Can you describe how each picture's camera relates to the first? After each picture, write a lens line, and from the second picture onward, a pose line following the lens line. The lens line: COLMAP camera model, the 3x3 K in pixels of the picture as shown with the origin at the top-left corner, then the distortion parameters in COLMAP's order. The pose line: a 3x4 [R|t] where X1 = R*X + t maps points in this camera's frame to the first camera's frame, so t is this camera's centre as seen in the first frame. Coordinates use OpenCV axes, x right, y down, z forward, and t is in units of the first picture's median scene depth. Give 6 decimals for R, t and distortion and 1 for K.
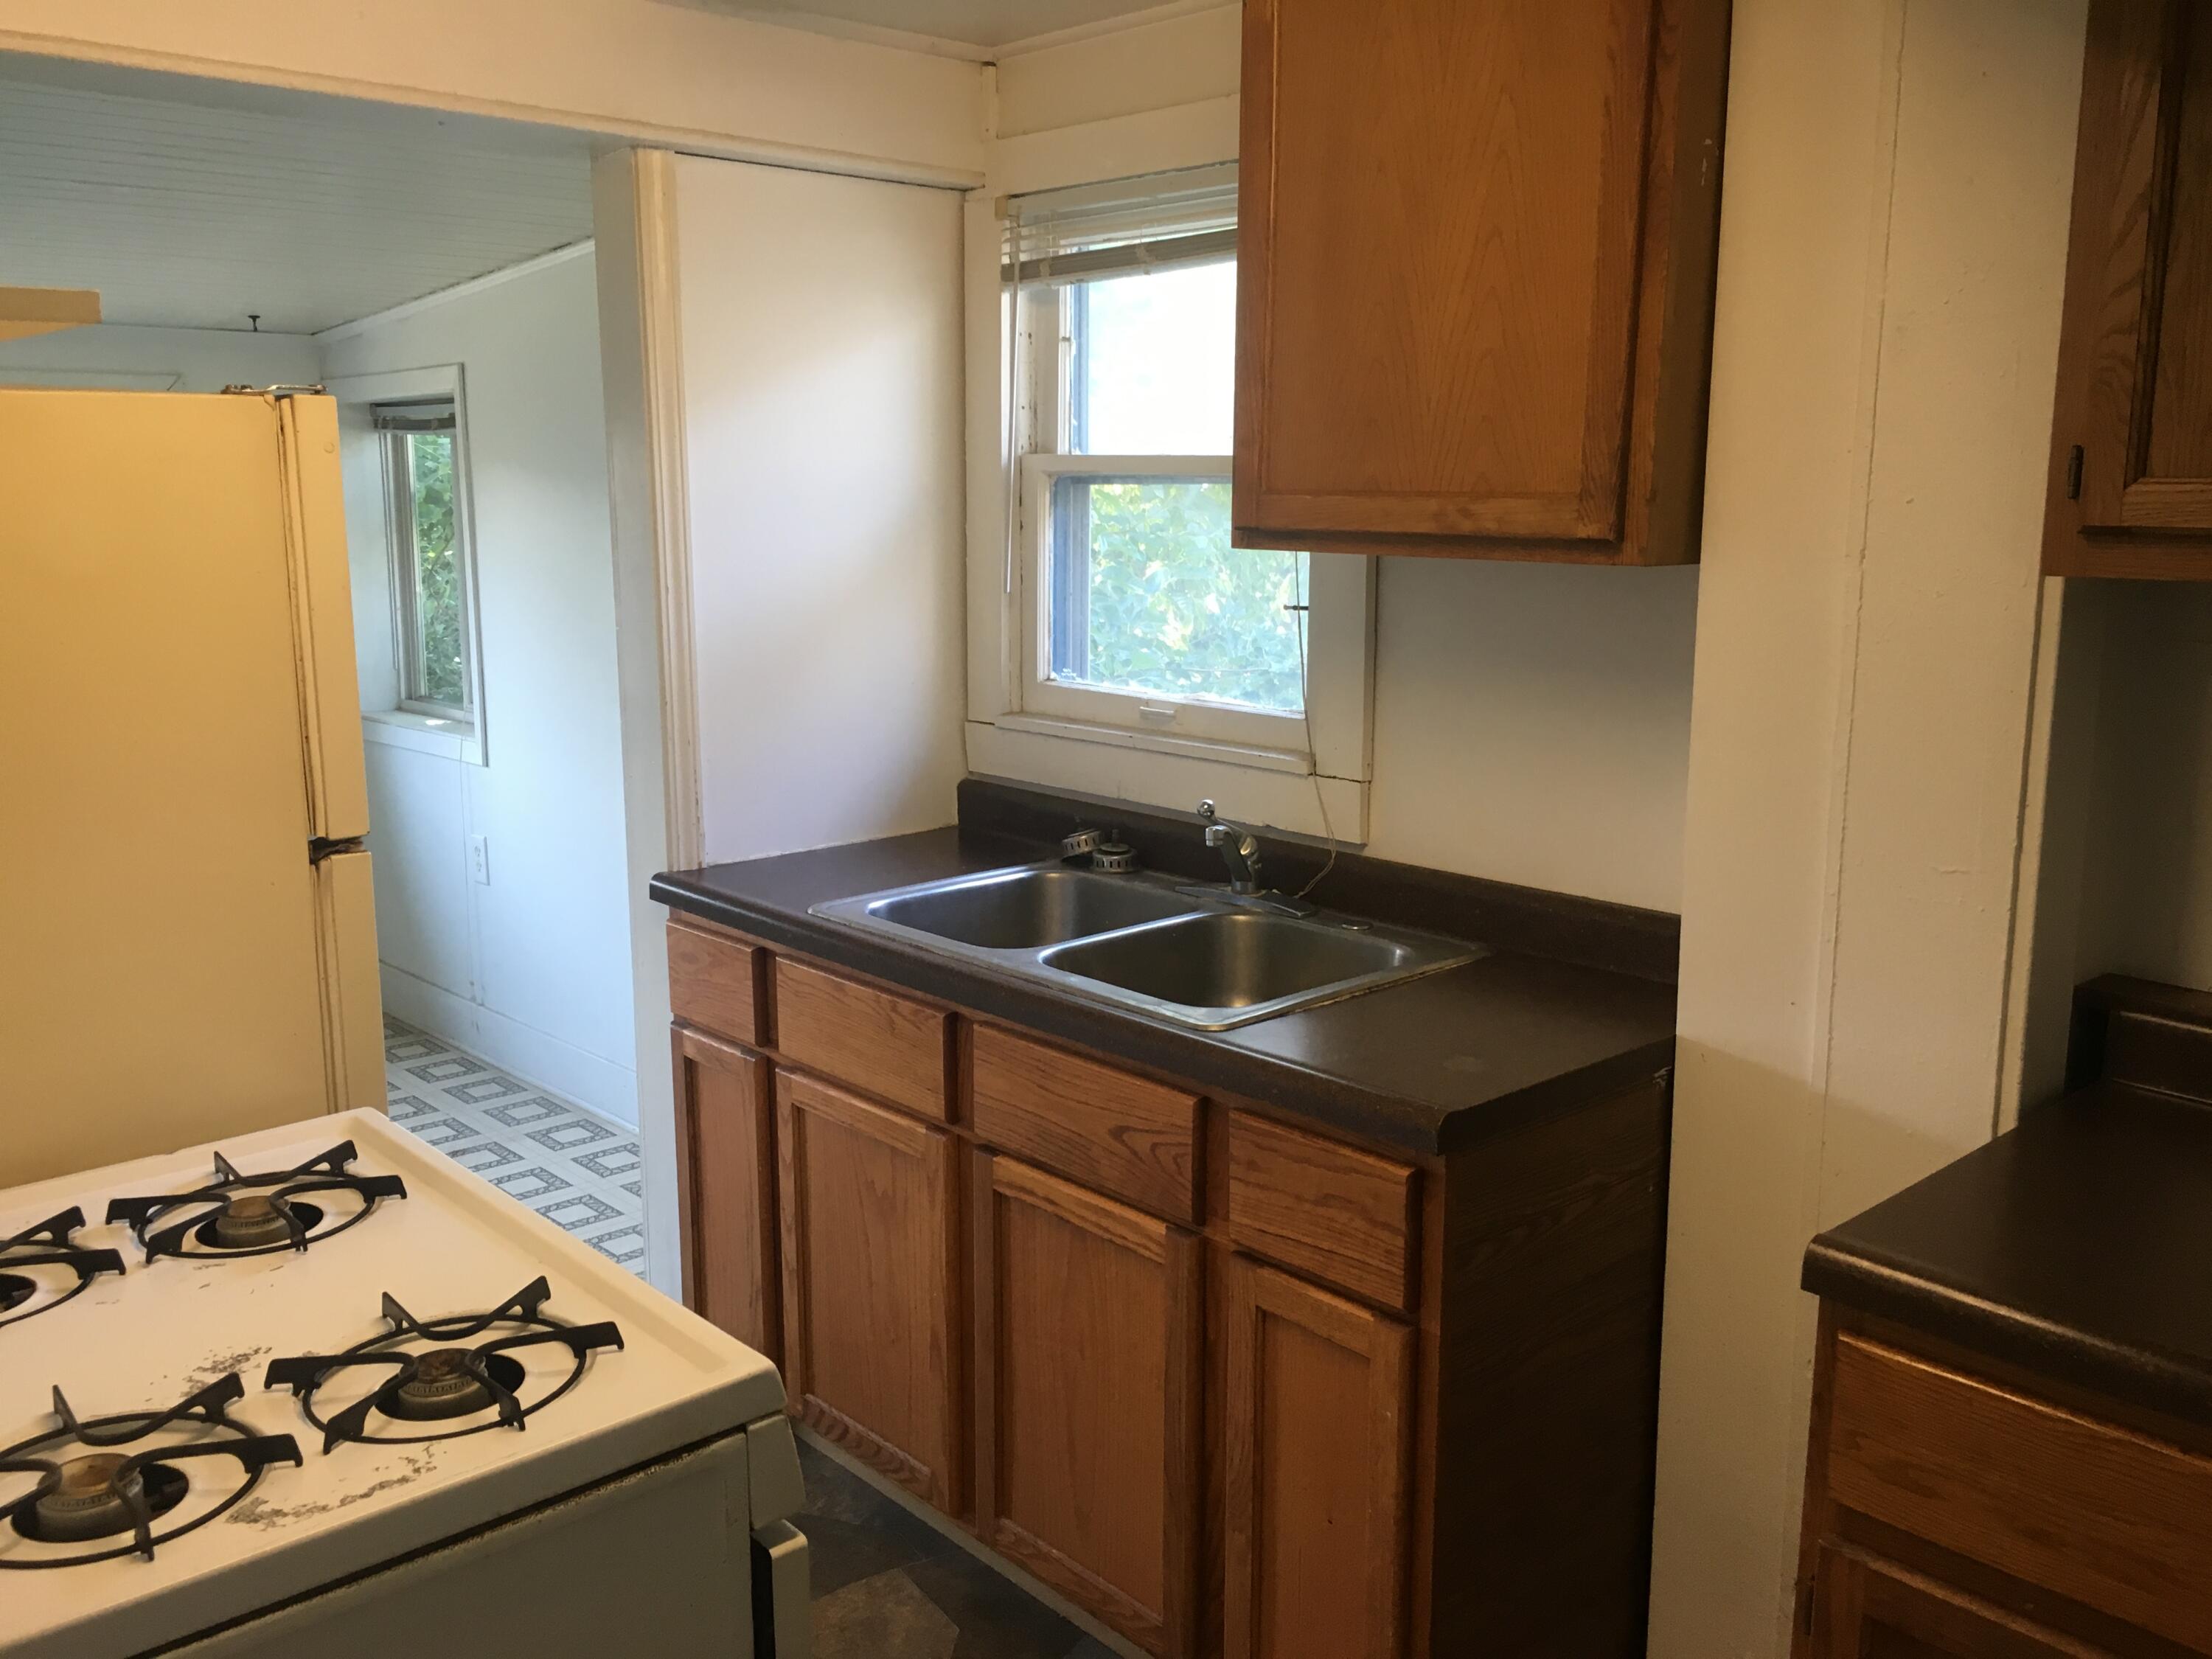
lens RADIAL K [[1866.1, 0, 1127.3], [0, 1866.1, 819.9], [0, 0, 1]] dist [0.034483, -0.037434]
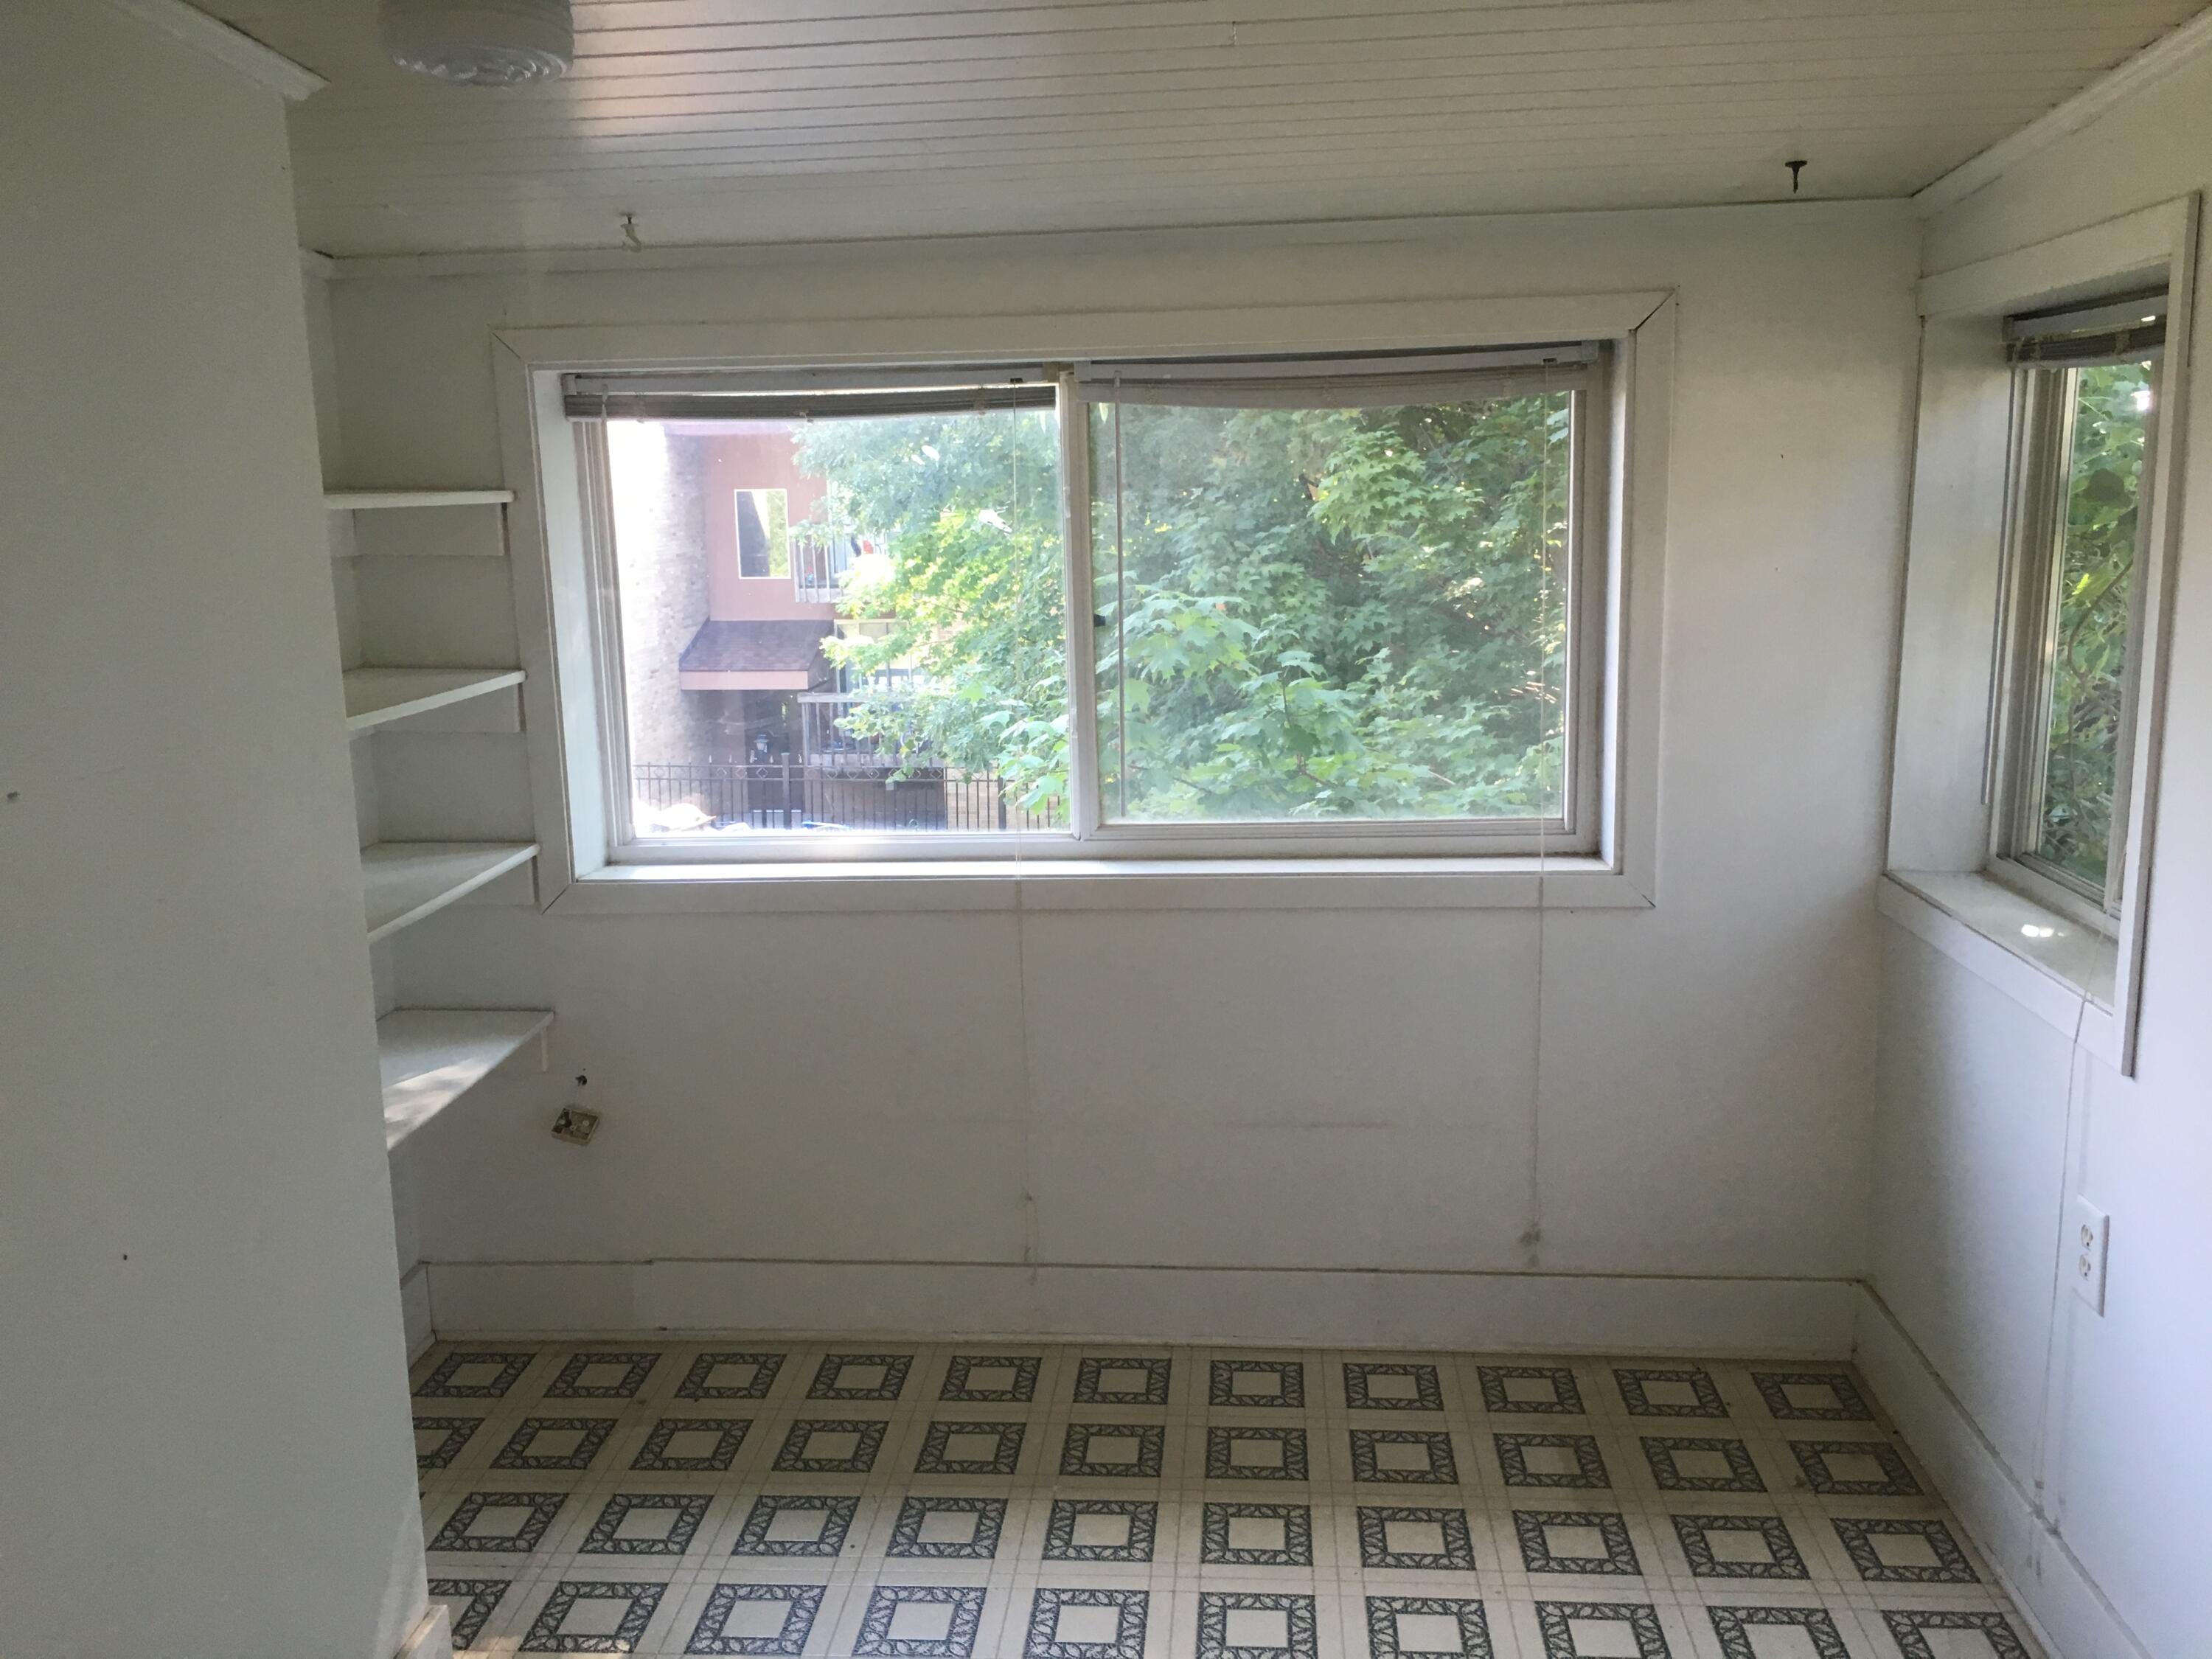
lens RADIAL K [[1866.1, 0, 1105.3], [0, 1866.1, 814.3], [0, 0, 1]] dist [0.034483, -0.037434]
pose [[0.661524, 0.116621, -0.740800, -0.245979], [-0.107060, 0.992402, 0.060627, -0.132391], [0.742243, 0.039204, 0.668984, 0.708803]]
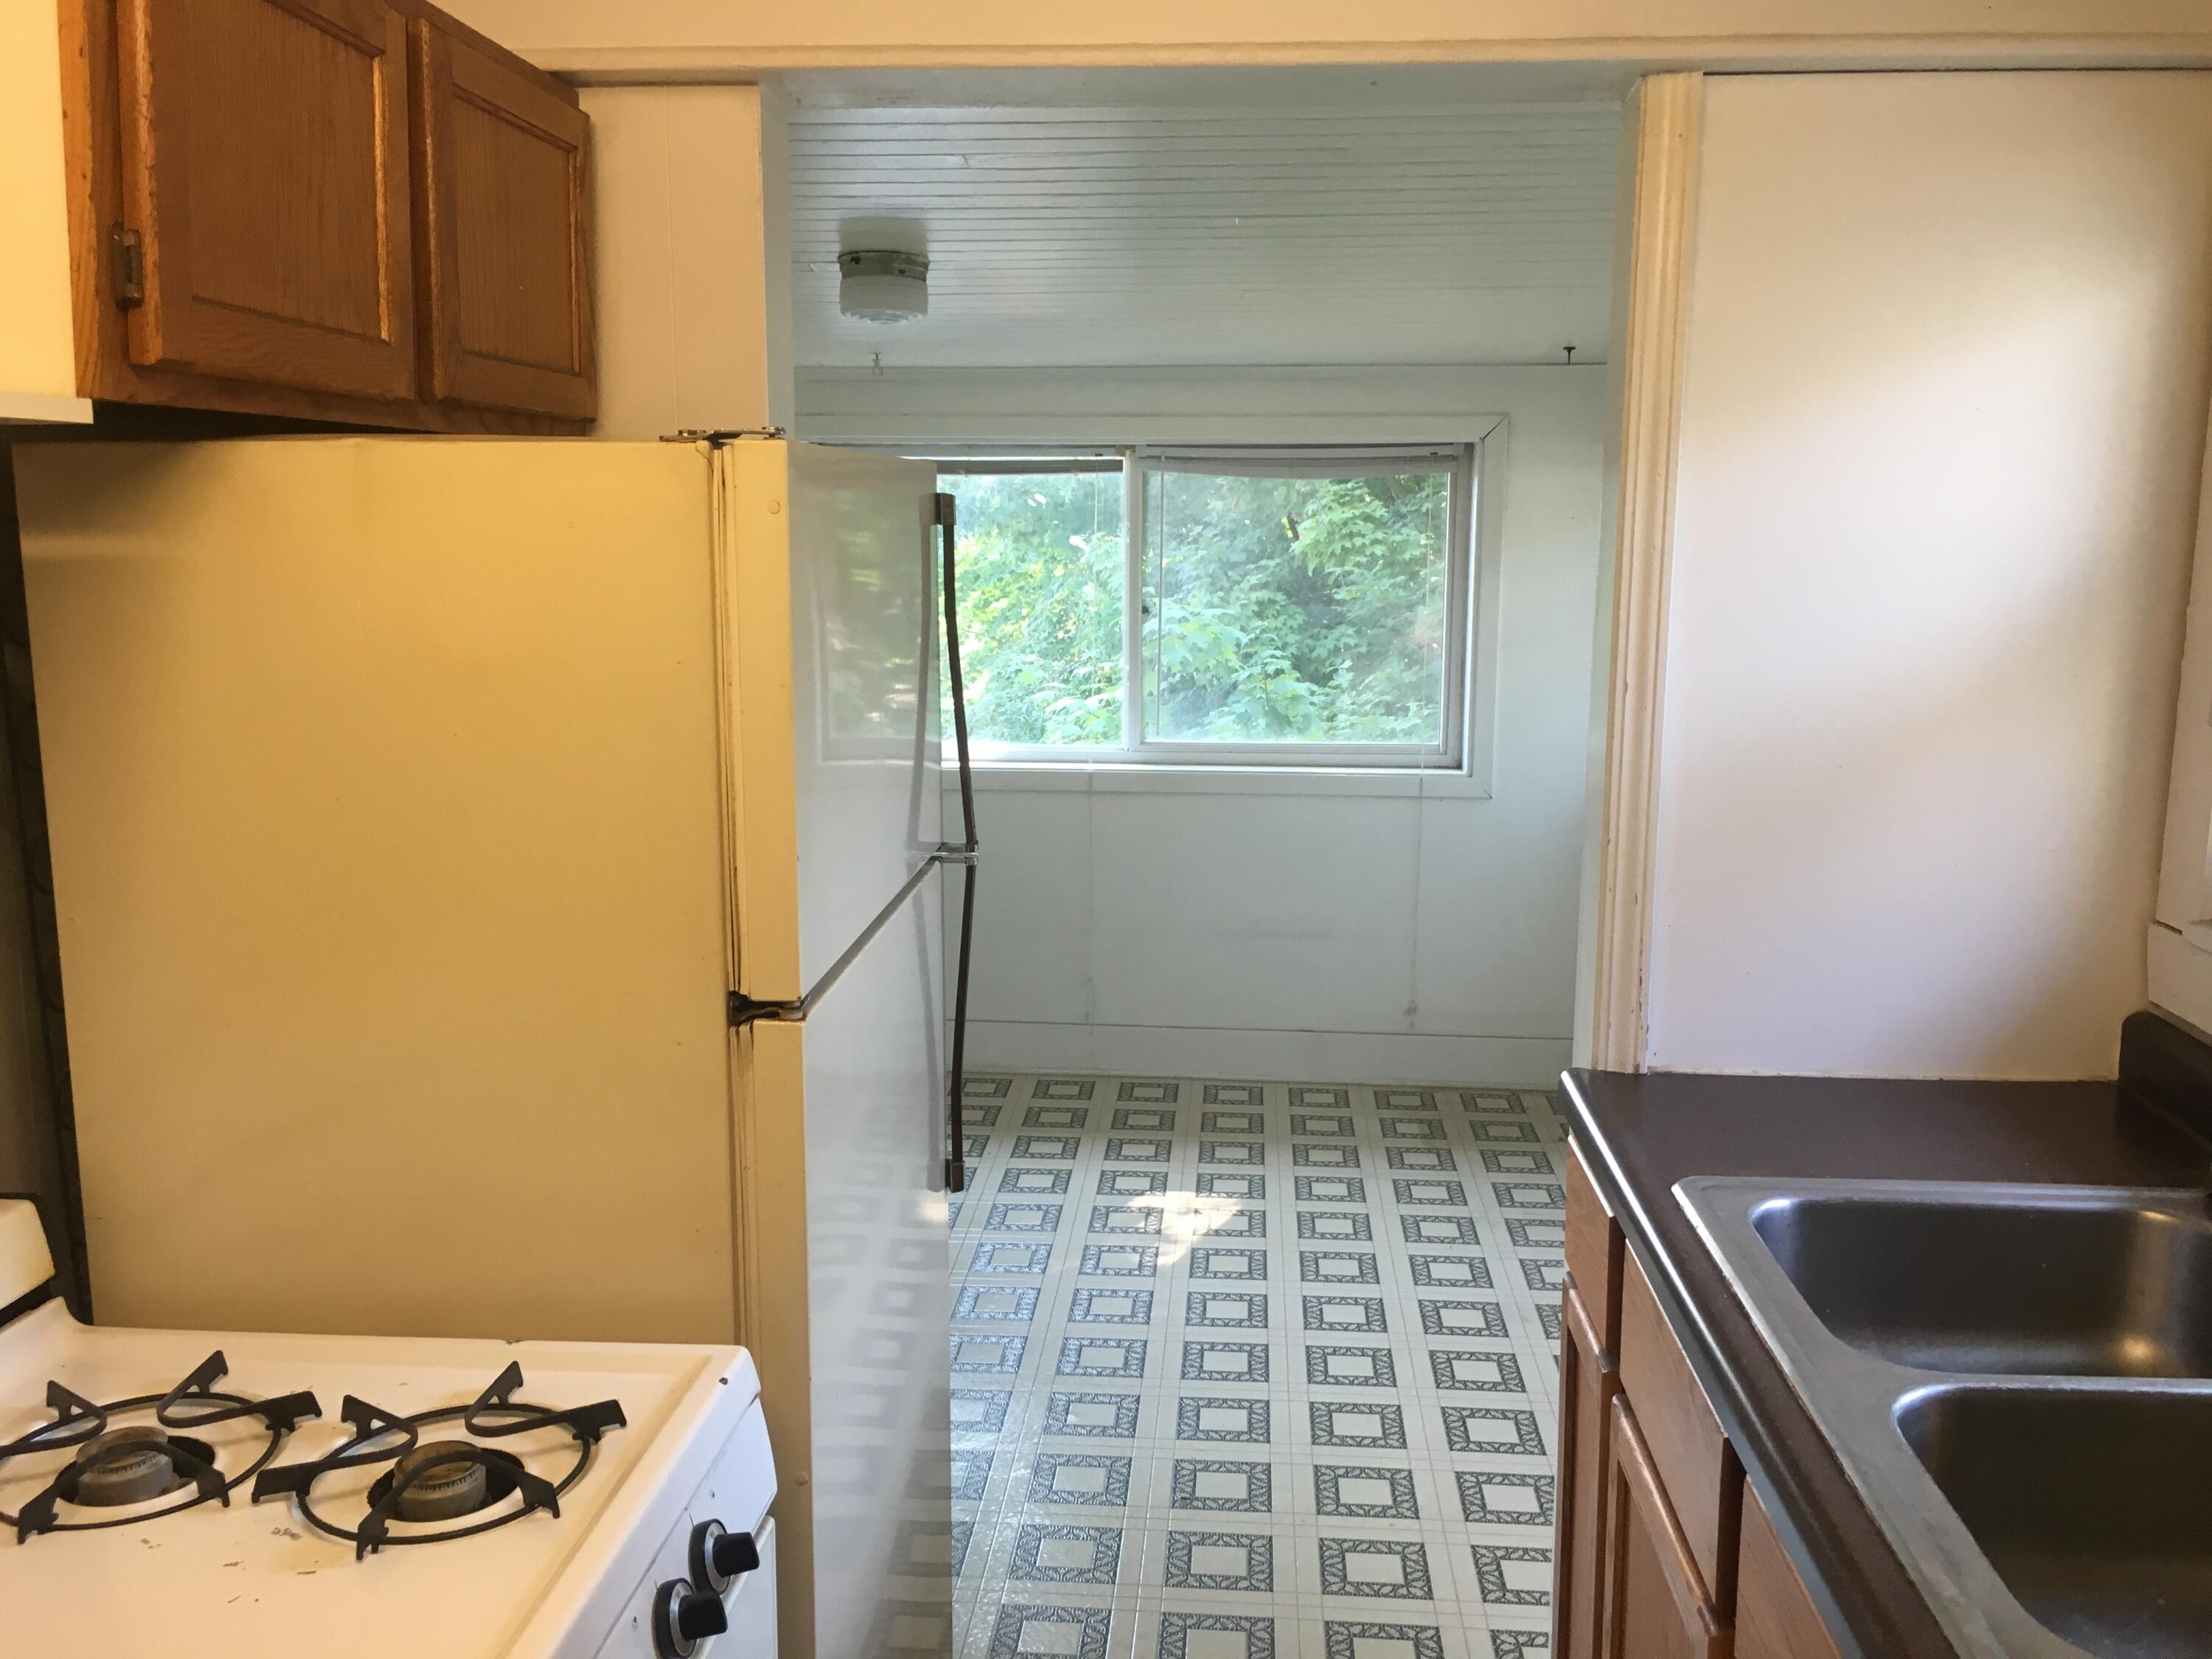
lens RADIAL K [[1866.1, 0, 1120.7], [0, 1866.1, 832.6], [0, 0, 1]] dist [0.034483, -0.037434]
pose [[0.671230, 0.128957, -0.729945, 0.135968], [-0.135908, 0.989468, 0.049830, -0.066399], [0.728683, 0.065758, 0.681687, 0.316696]]
